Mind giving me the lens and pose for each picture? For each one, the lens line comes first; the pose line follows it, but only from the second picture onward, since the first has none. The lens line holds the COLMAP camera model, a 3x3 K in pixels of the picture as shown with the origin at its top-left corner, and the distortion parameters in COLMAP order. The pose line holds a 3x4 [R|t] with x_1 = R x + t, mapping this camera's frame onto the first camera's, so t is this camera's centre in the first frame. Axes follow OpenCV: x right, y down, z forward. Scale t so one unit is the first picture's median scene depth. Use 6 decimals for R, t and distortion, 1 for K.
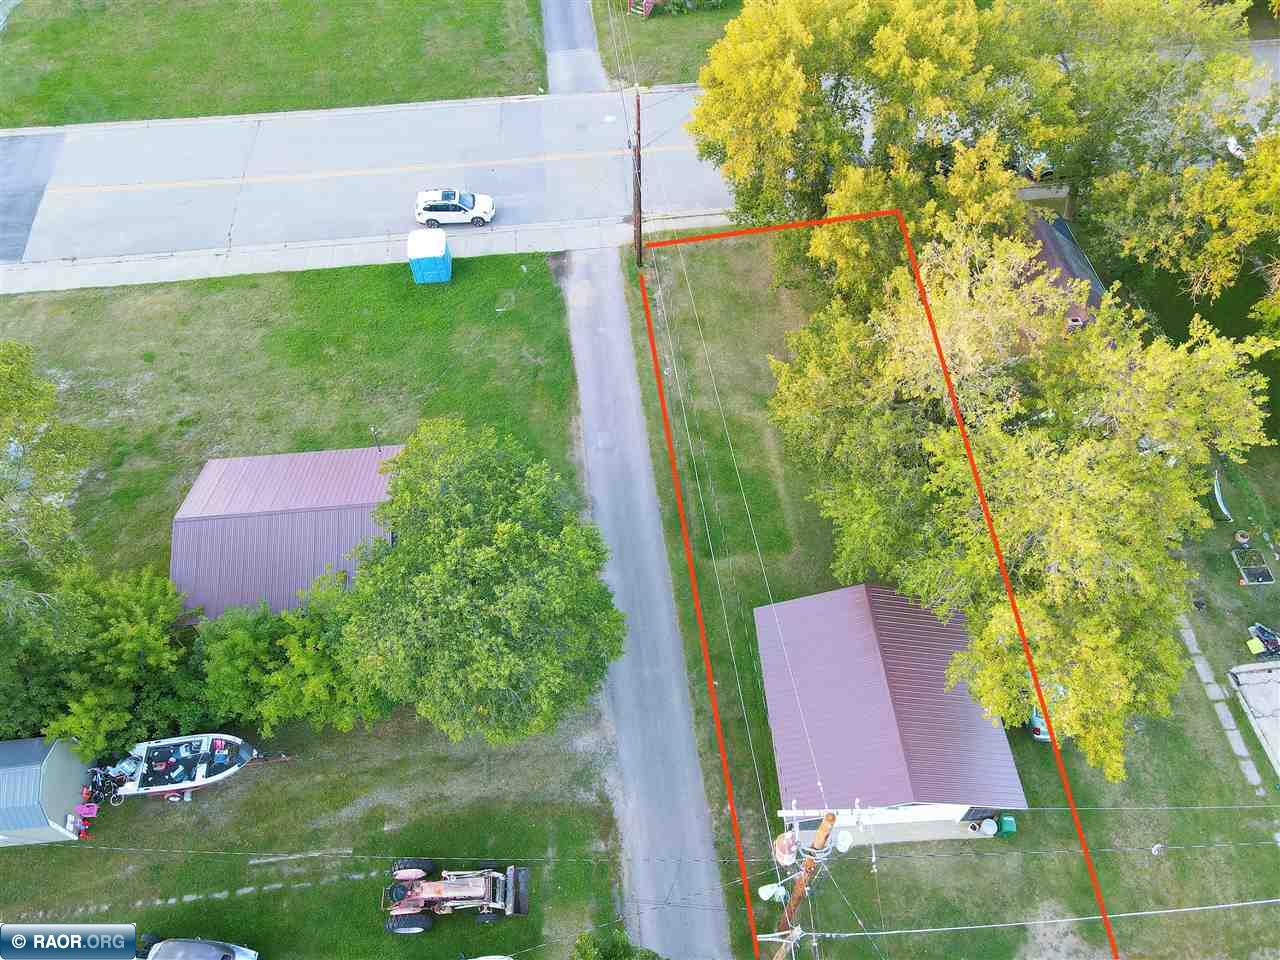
lens RADIAL K [[1001.2, 0, 644.9], [0, 1001.2, 500.8], [0, 0, 1]] dist [0.010476, 0.008782]
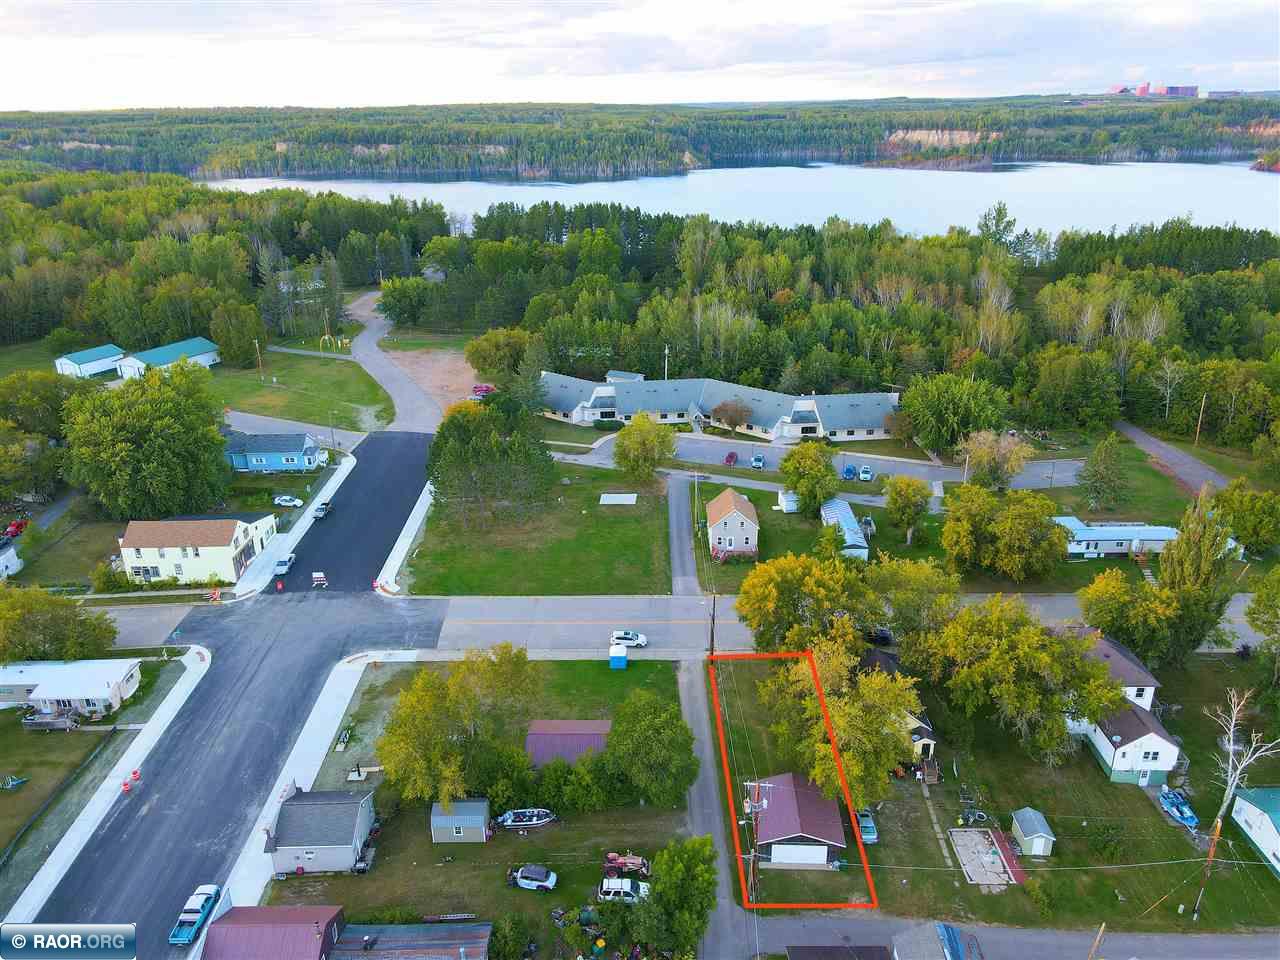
lens RADIAL K [[898.1, 0, 640.0], [0, 898.1, 480.0], [0, 0, 1]] dist [-0.000886, -0.001168]
pose [[0.993805, 0.047748, -0.100357, 0.017107], [-0.091949, 0.860459, -0.501154, 0.426619], [0.062424, 0.507277, 0.859519, -0.945521]]
